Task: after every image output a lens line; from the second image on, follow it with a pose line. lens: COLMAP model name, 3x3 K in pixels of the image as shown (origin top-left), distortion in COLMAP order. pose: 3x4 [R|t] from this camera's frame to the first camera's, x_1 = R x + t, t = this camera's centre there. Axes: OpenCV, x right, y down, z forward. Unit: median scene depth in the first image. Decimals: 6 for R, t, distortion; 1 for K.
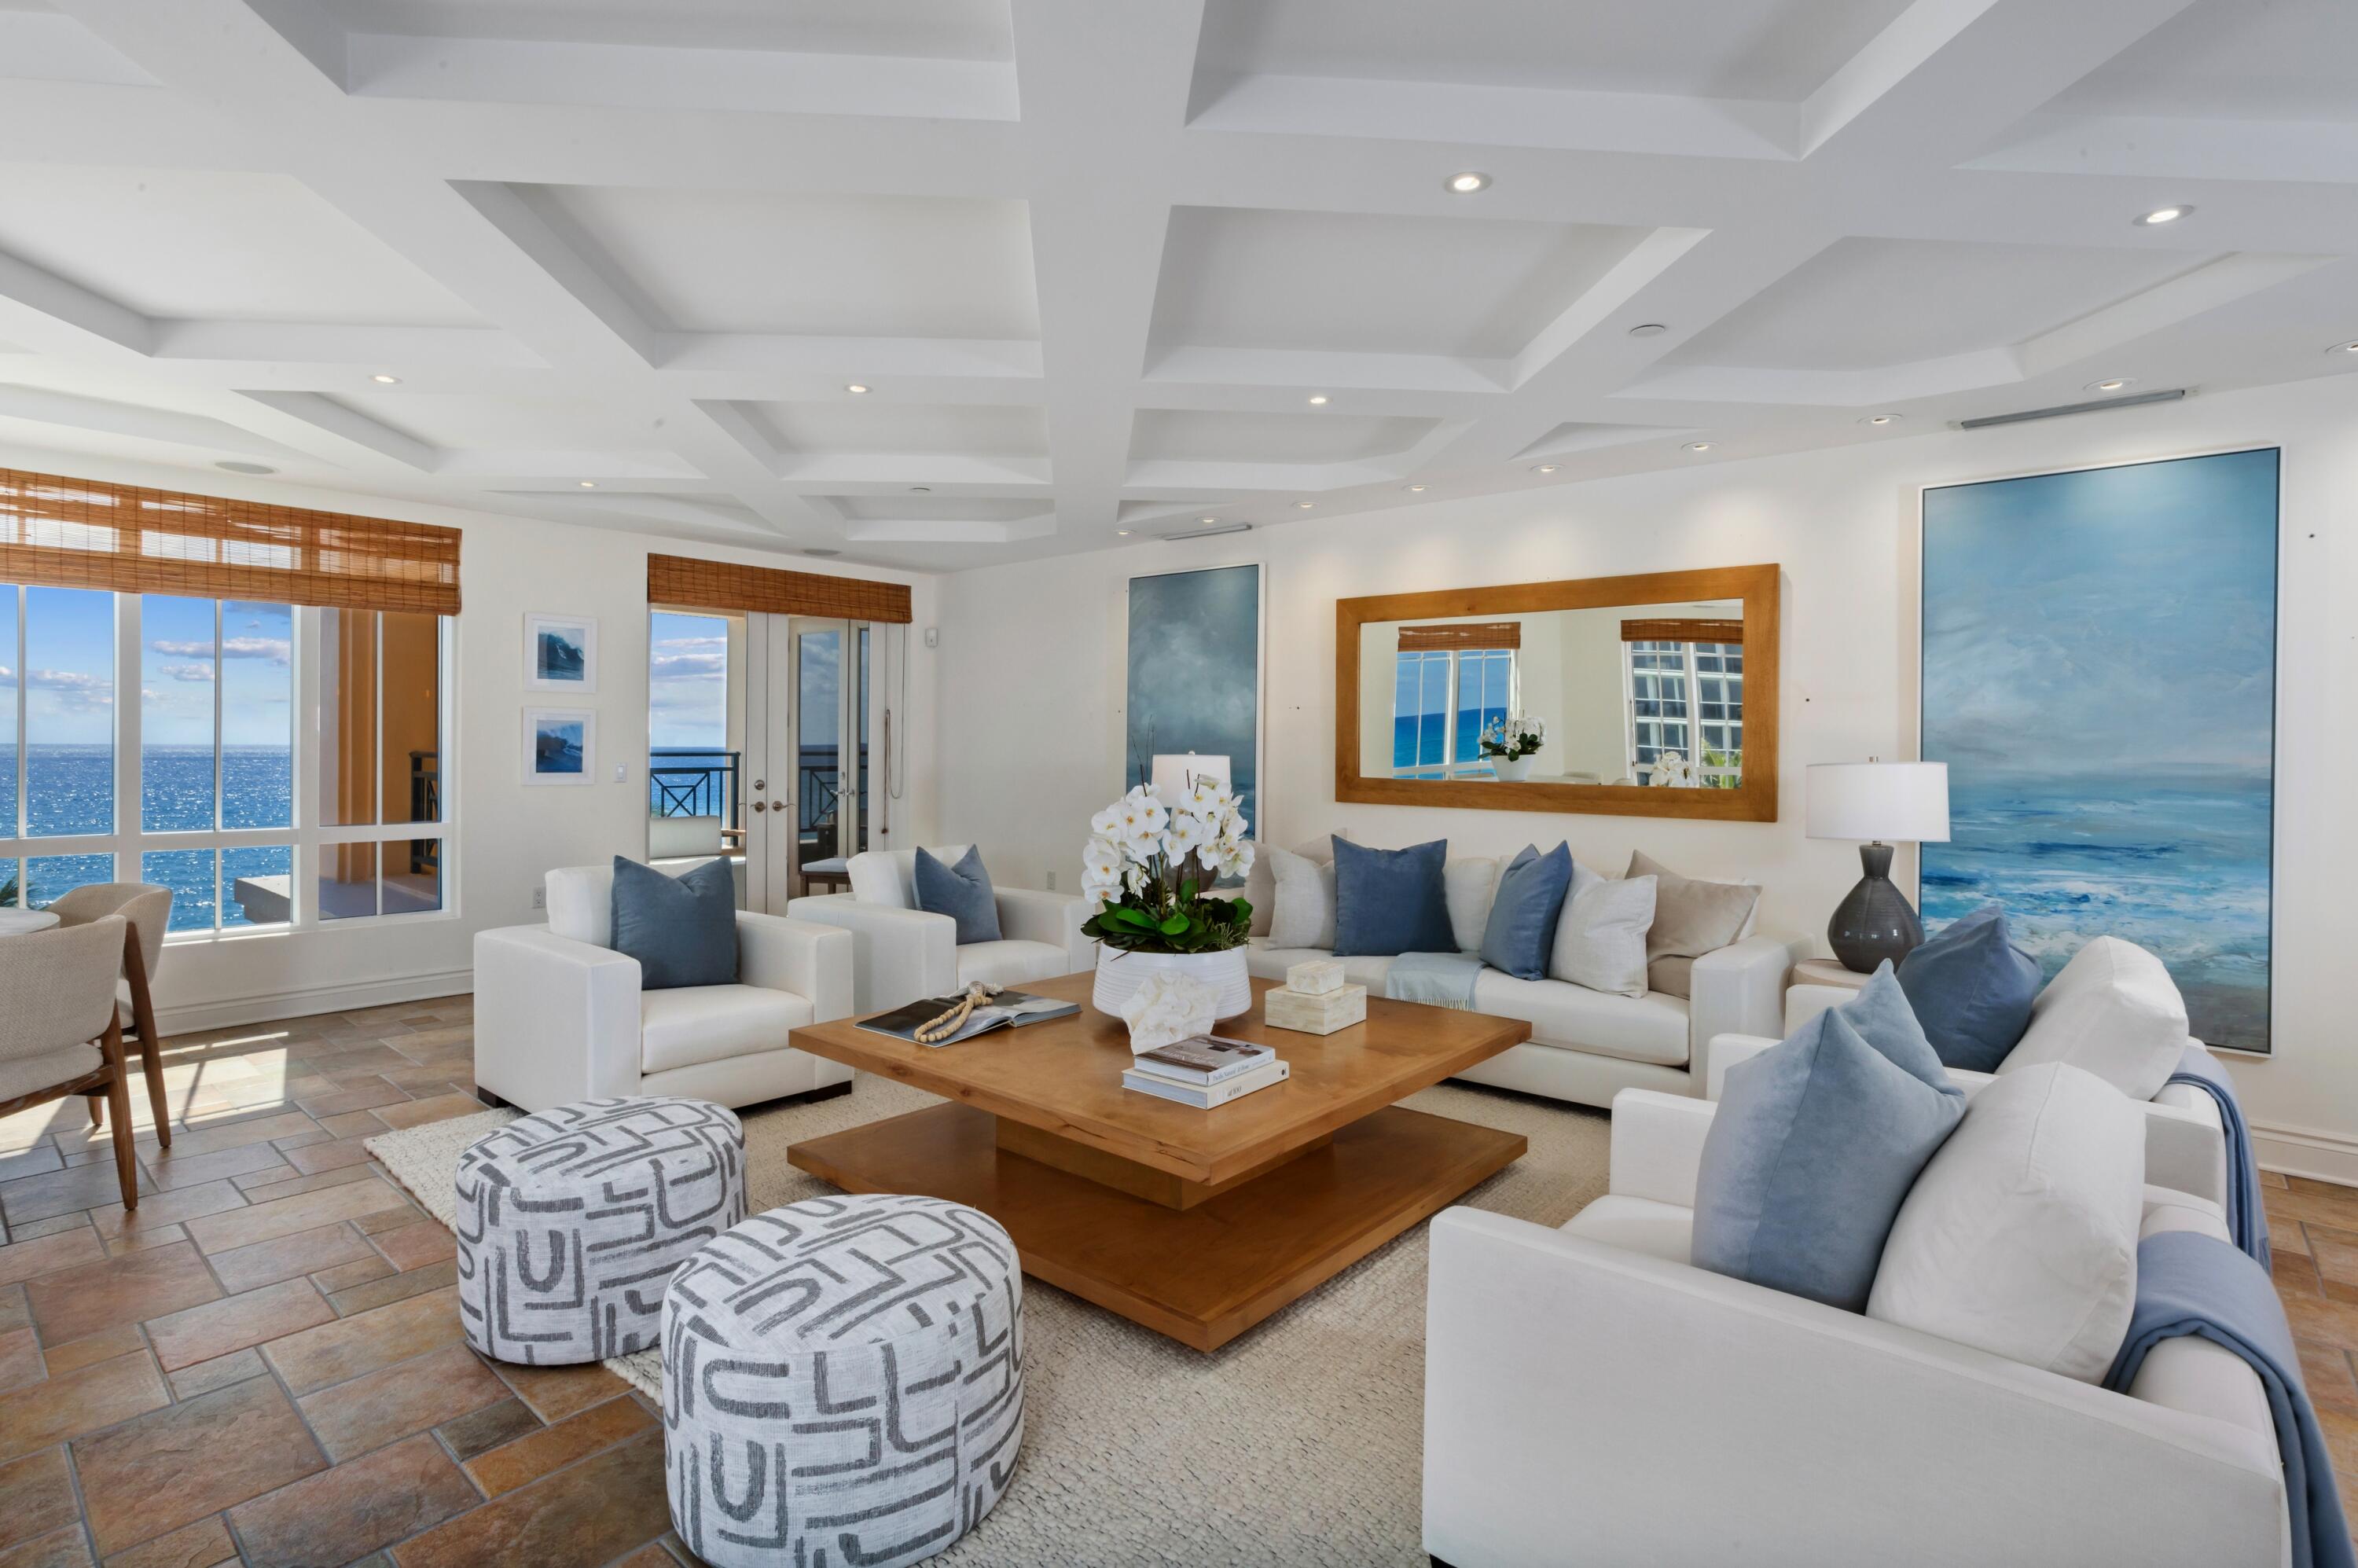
lens RADIAL K [[1158.9, 0, 1147.1], [0, 1158.9, 754.3], [0, 0, 1]] dist [-0.053735, 0.037879]
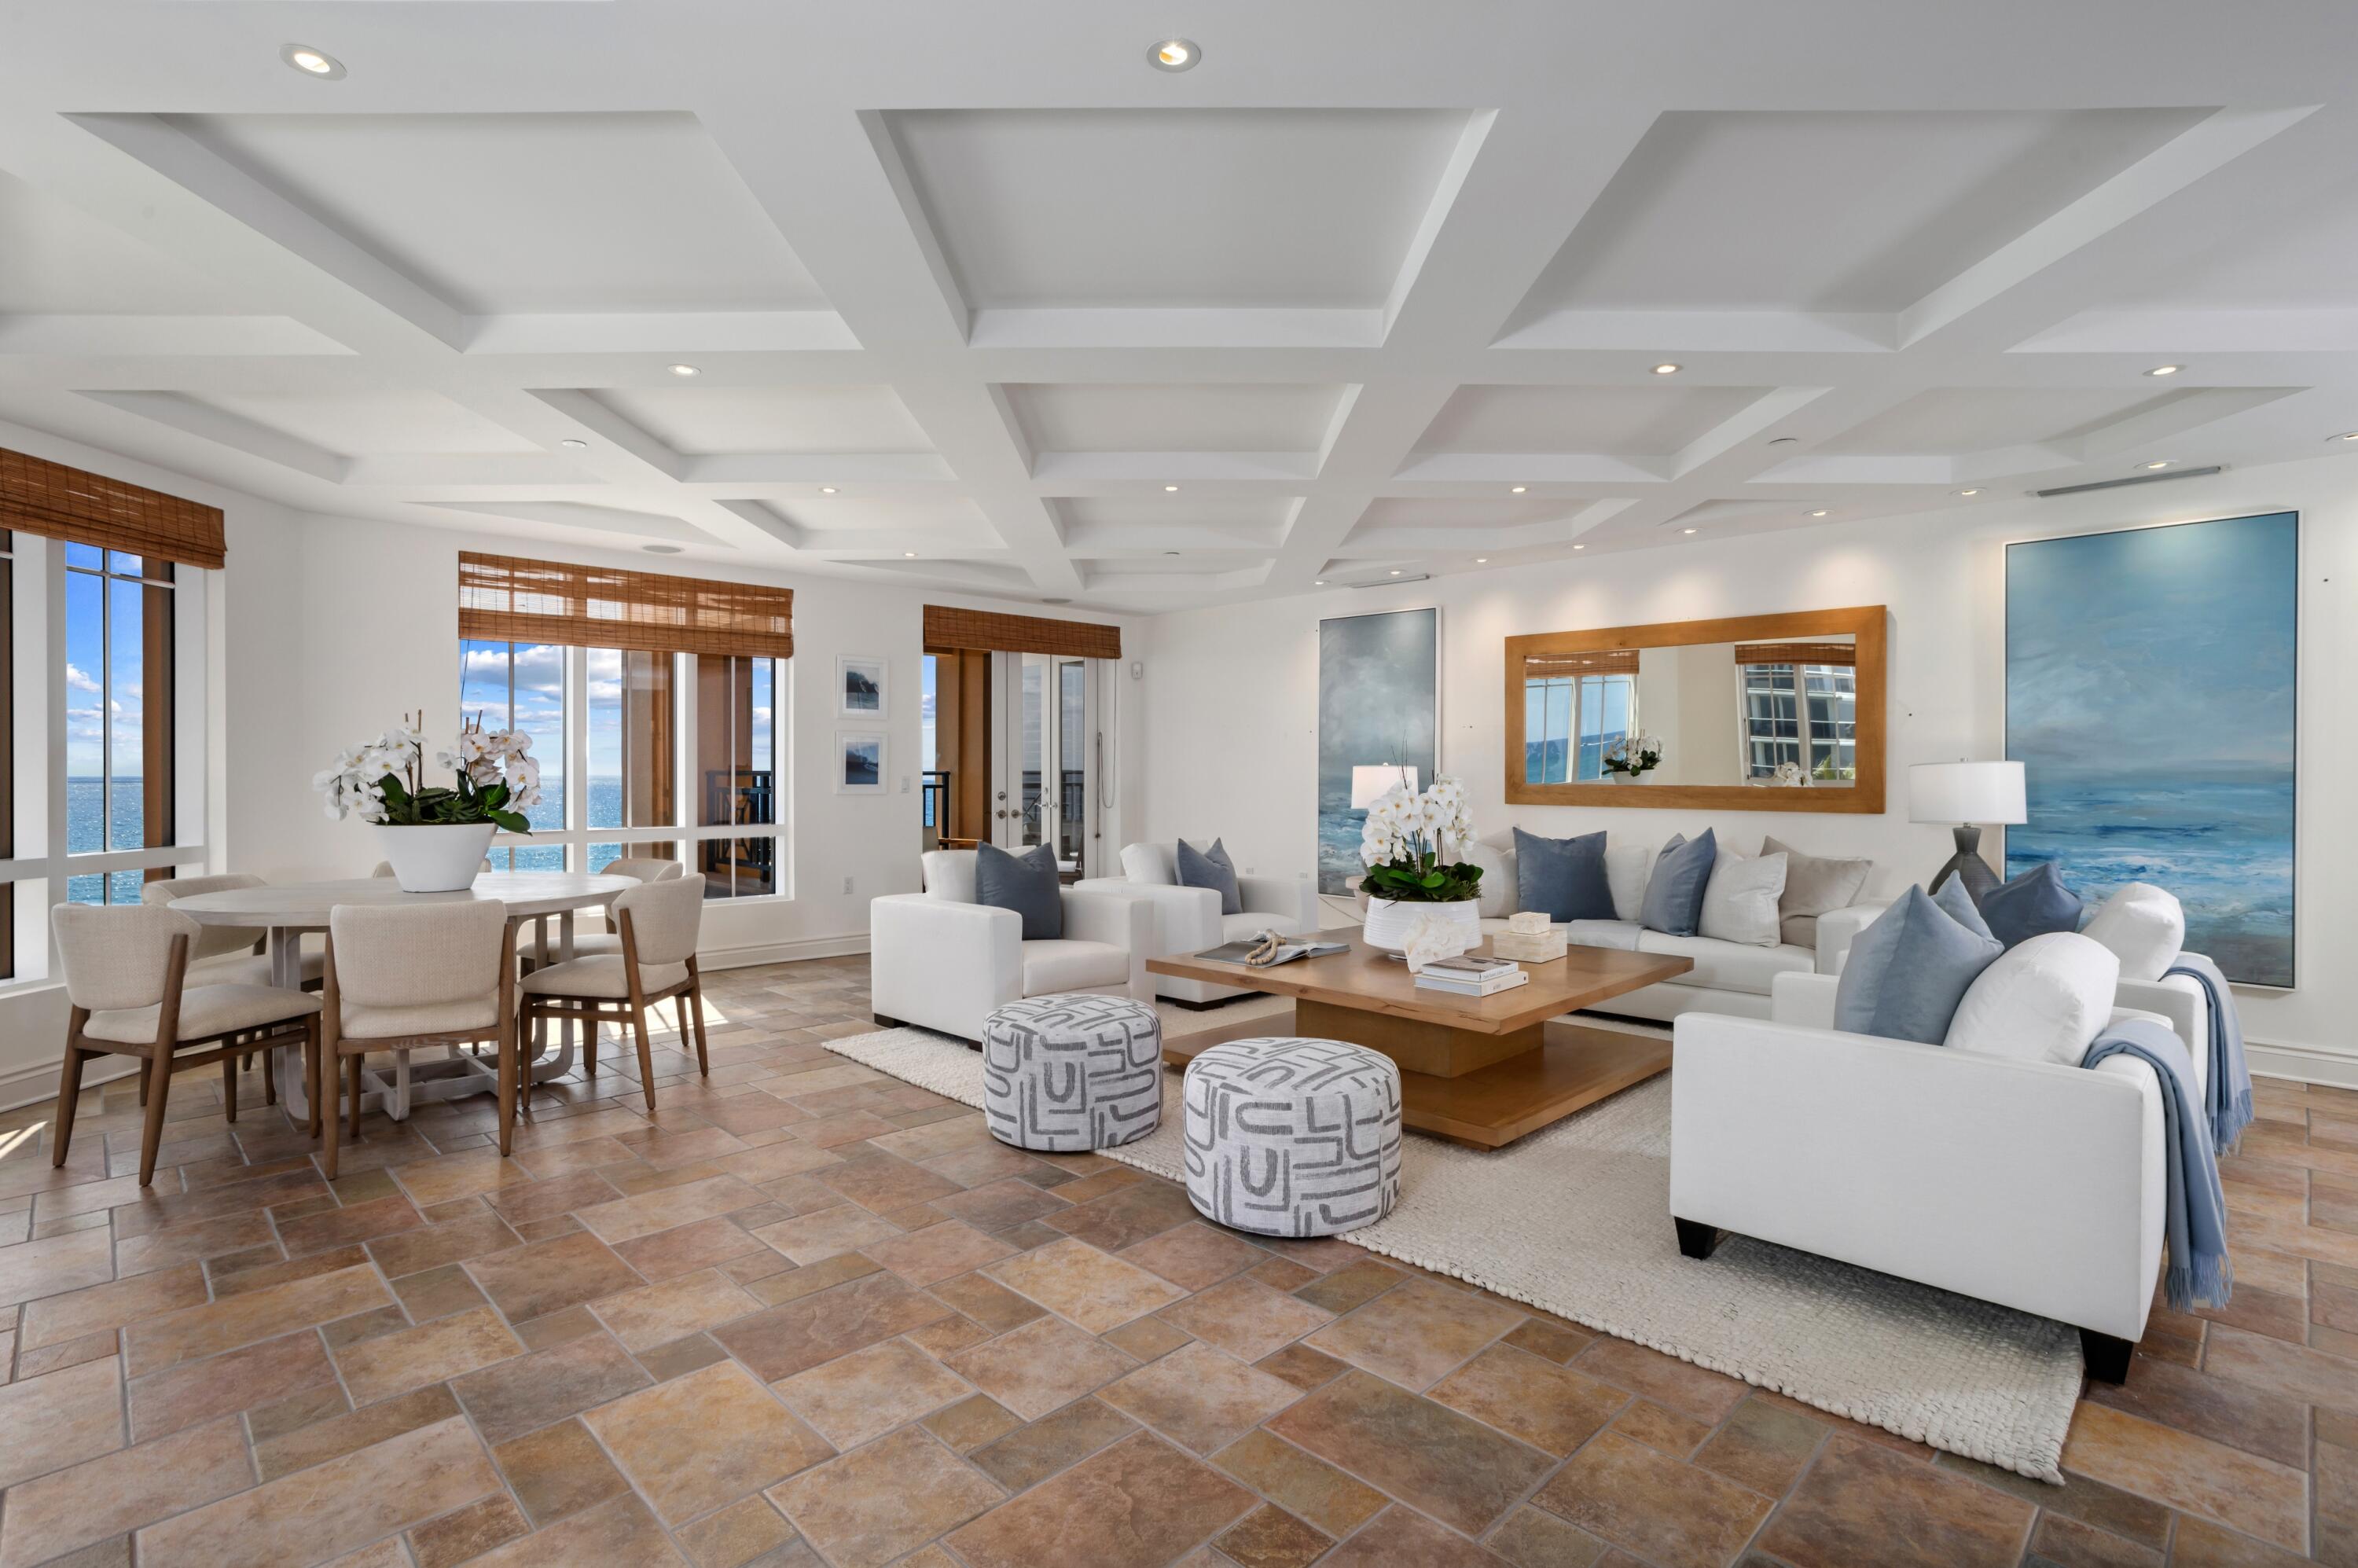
lens RADIAL K [[1139.0, 0, 1152.1], [0, 1139.0, 780.0], [0, 0, 1]] dist [-0.057457, 0.039397]
pose [[0.996991, -0.005995, -0.077283, -0.176981], [0.006016, 0.999982, 0.000045, 0.021703], [0.077282, -0.000510, 0.997009, -0.324688]]
